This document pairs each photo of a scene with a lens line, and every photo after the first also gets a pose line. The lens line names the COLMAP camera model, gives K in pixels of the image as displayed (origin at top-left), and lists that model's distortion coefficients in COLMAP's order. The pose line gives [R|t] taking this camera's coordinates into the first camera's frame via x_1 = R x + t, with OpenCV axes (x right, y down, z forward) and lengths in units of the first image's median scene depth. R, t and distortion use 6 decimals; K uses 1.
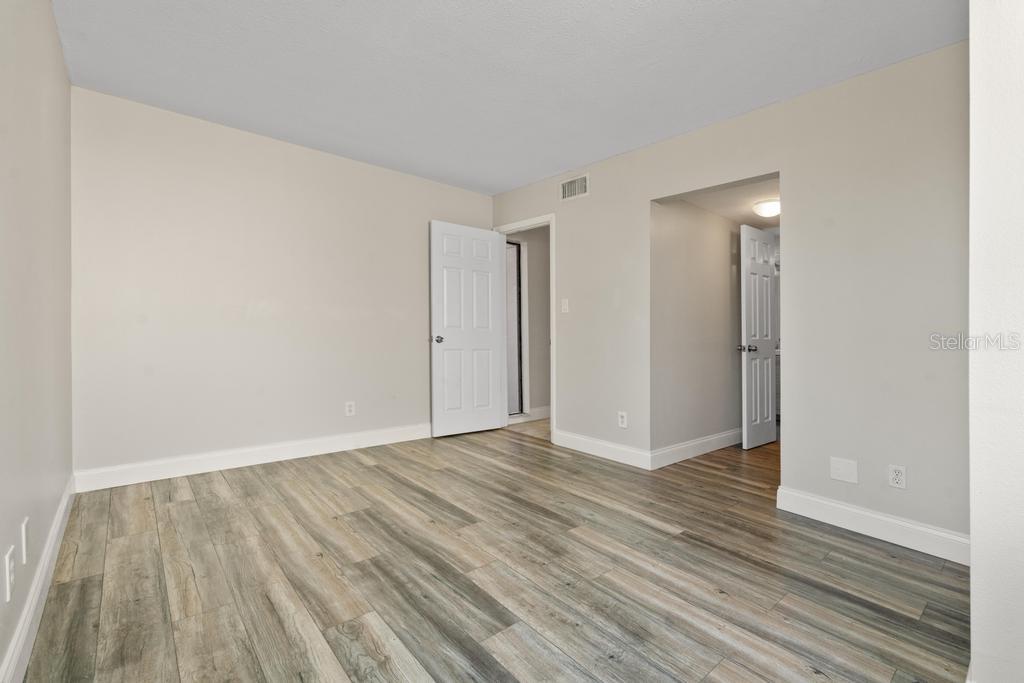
lens RADIAL K [[447.2, 0, 512.5], [0, 447.2, 342.6], [0, 0, 1]] dist [-0.003326, 0.000583]
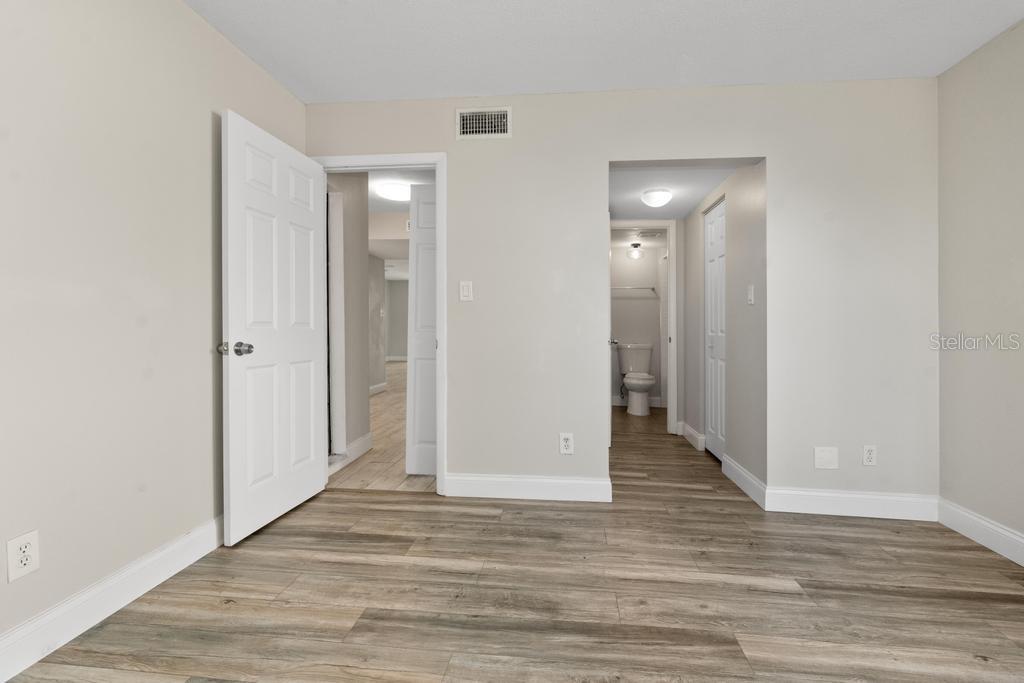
lens RADIAL K [[456.0, 0, 511.3], [0, 456.0, 324.5], [0, 0, 1]] dist [-0.003186, 0.000053]
pose [[0.731016, -0.015148, 0.682193, -0.473975], [0.029710, 0.999512, -0.009642, -0.033267], [-0.681714, 0.027316, 0.731109, 0.674839]]
